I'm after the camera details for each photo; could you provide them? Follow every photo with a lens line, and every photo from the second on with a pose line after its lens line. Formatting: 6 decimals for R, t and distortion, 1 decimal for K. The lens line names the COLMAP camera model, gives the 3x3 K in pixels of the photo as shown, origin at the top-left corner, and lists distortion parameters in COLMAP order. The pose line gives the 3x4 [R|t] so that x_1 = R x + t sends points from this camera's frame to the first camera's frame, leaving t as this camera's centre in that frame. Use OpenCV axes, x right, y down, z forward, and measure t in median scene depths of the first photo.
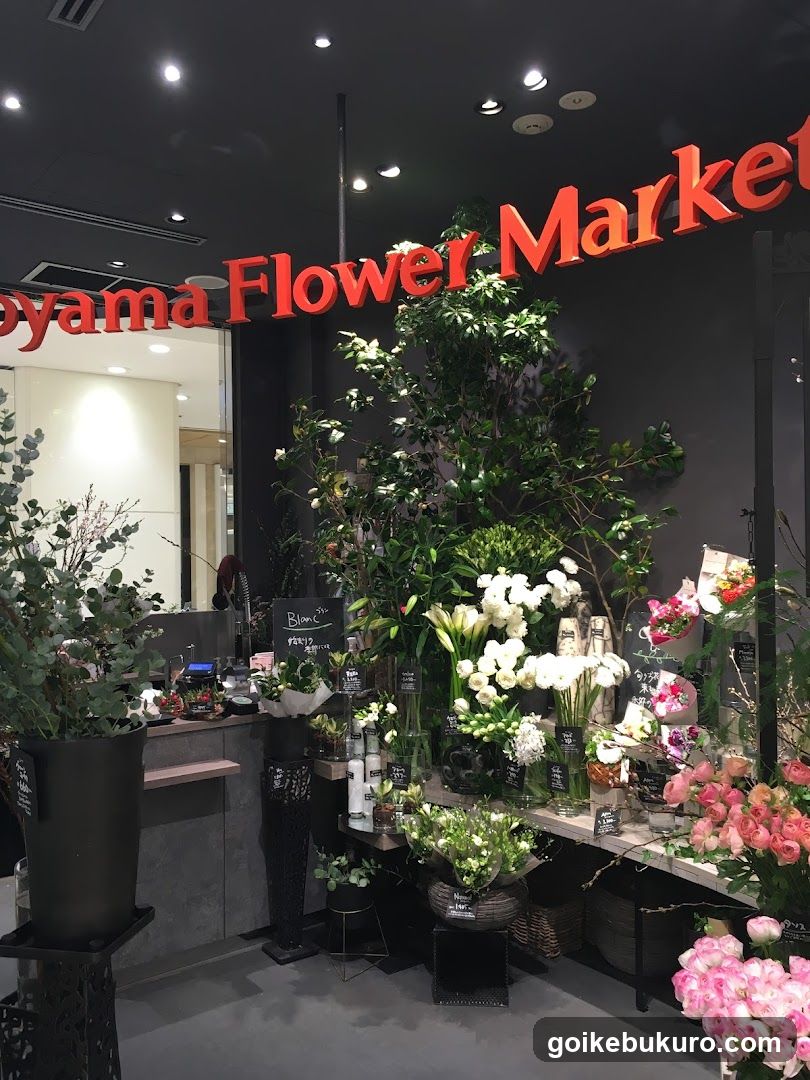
lens RADIAL K [[908.6, 0, 406.3], [0, 908.6, 545.7], [0, 0, 1]] dist [0.017195, -0.010571]
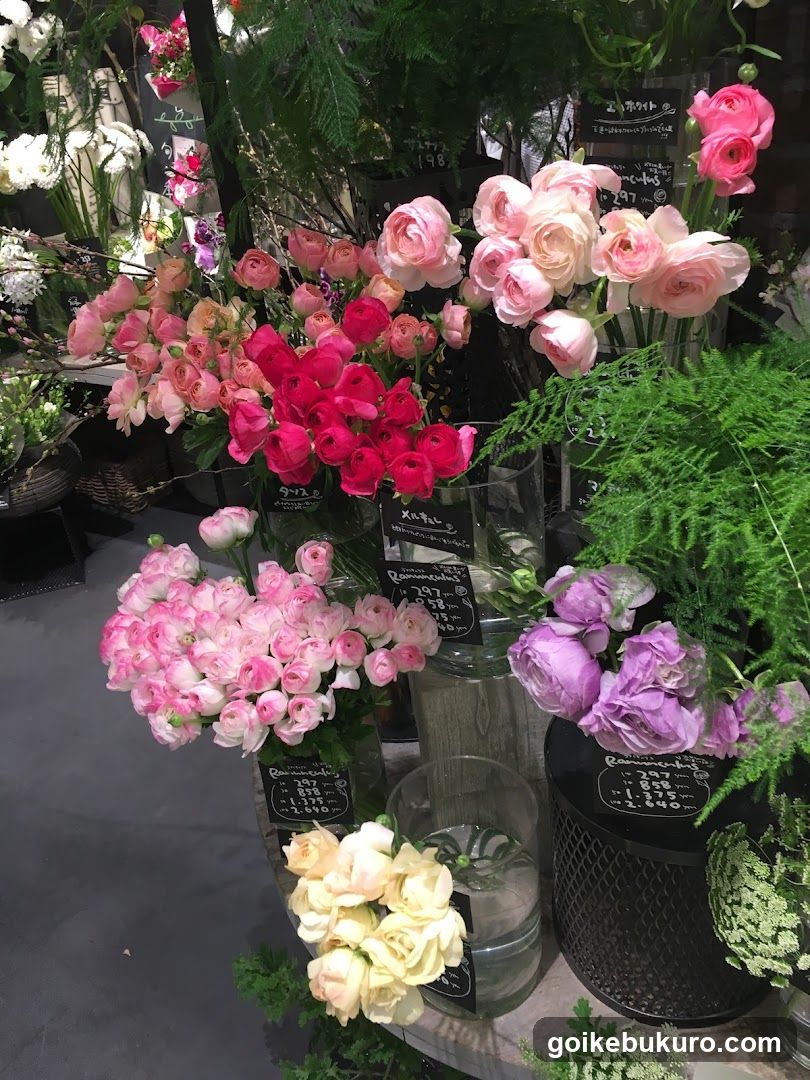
lens RADIAL K [[842.3, 0, 406.5], [0, 842.3, 539.3], [0, 0, 1]] dist [0.006497, -0.001853]
pose [[0.926753, -0.264679, 0.266598, 0.201574], [0.086213, 0.840560, 0.534814, 0.068569], [-0.365645, -0.472656, 0.801810, 0.272394]]
